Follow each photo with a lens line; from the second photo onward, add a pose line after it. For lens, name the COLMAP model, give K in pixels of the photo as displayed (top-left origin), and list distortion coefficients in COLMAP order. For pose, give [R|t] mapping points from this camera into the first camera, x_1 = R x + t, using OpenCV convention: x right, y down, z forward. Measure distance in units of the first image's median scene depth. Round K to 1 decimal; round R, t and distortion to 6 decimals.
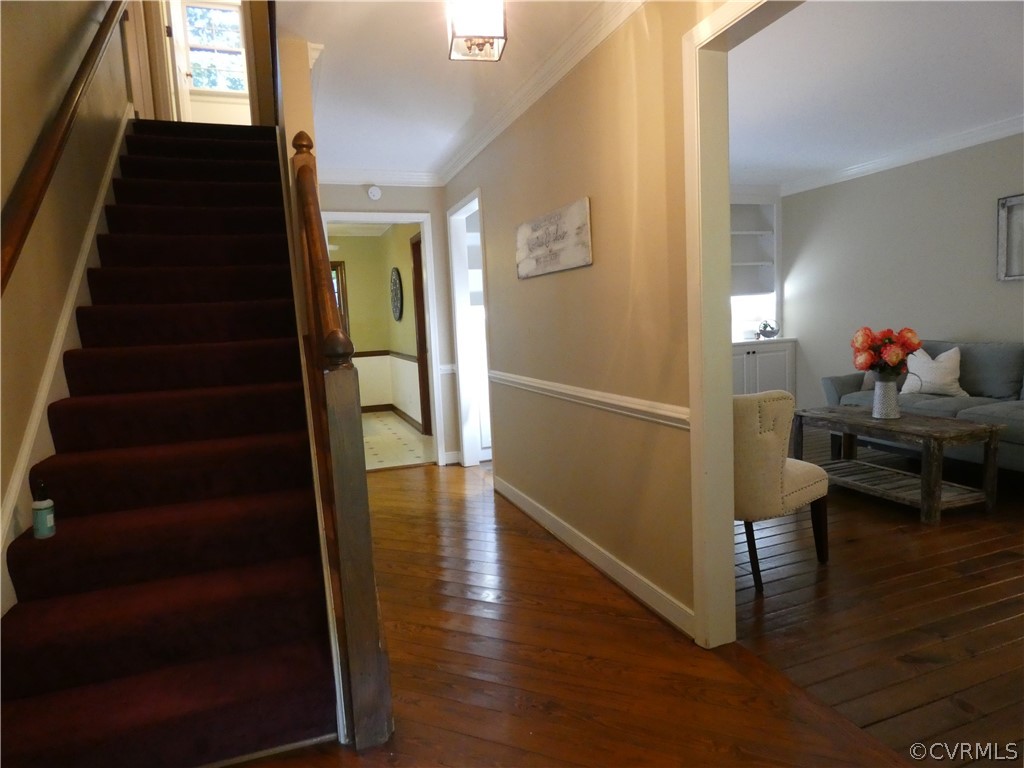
lens RADIAL K [[611.4, 0, 513.1], [0, 611.4, 380.7], [0, 0, 1]] dist [-0.003871, -0.001052]
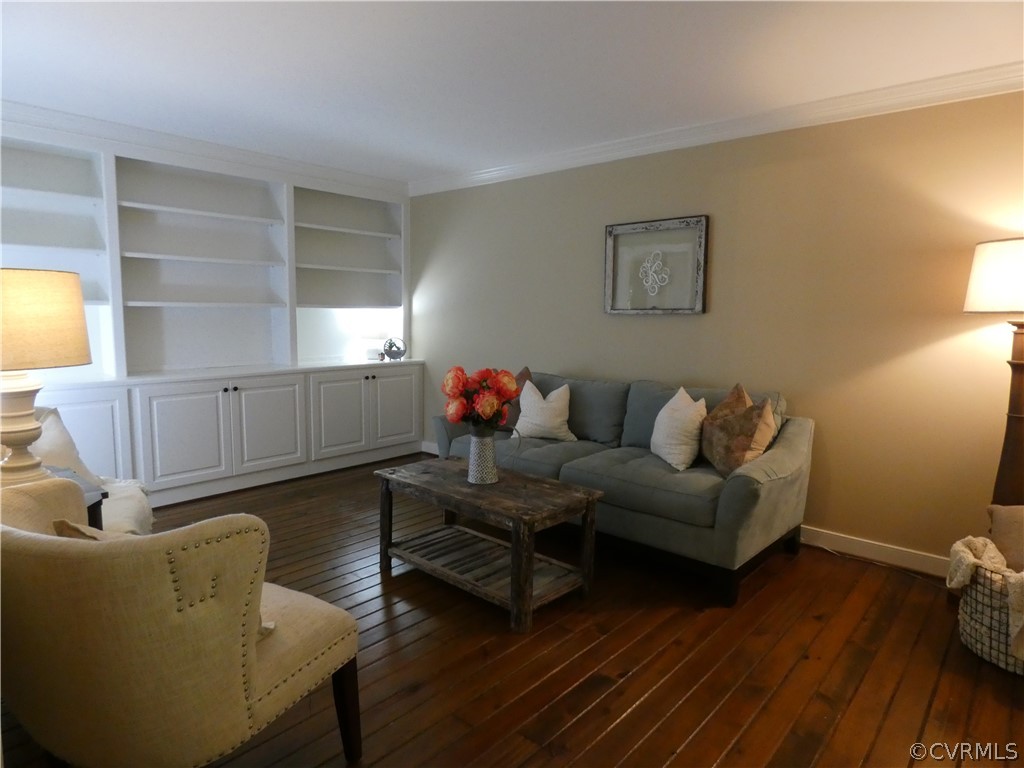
lens RADIAL K [[611.4, 0, 511.7], [0, 611.4, 381.9], [0, 0, 1]] dist [-0.003871, -0.001052]
pose [[0.879415, 0.009451, 0.475961, 0.232625], [-0.010091, 0.999948, -0.001212, -0.058345], [-0.475948, -0.003737, 0.879465, 0.252033]]
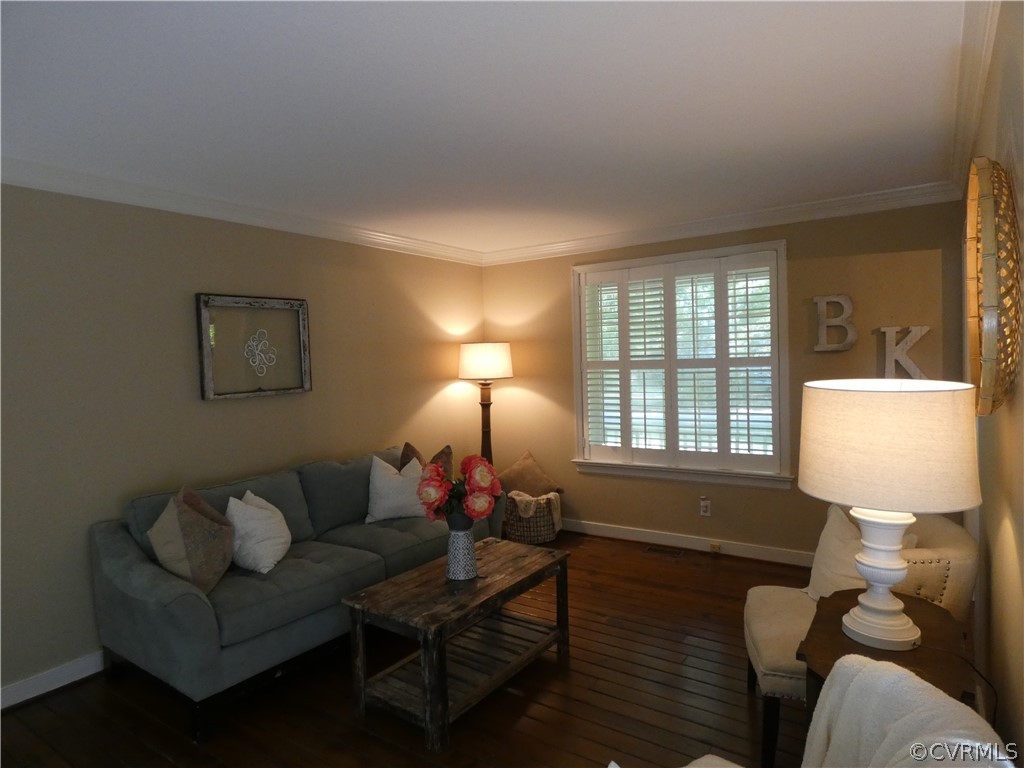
lens RADIAL K [[611.4, 0, 516.0], [0, 611.4, 386.7], [0, 0, 1]] dist [-0.003871, -0.001052]
pose [[-0.556194, 0.022098, 0.830759, -0.052224], [0.138086, 0.988208, 0.066162, -0.184838], [-0.819500, 0.151515, -0.552687, 1.144684]]
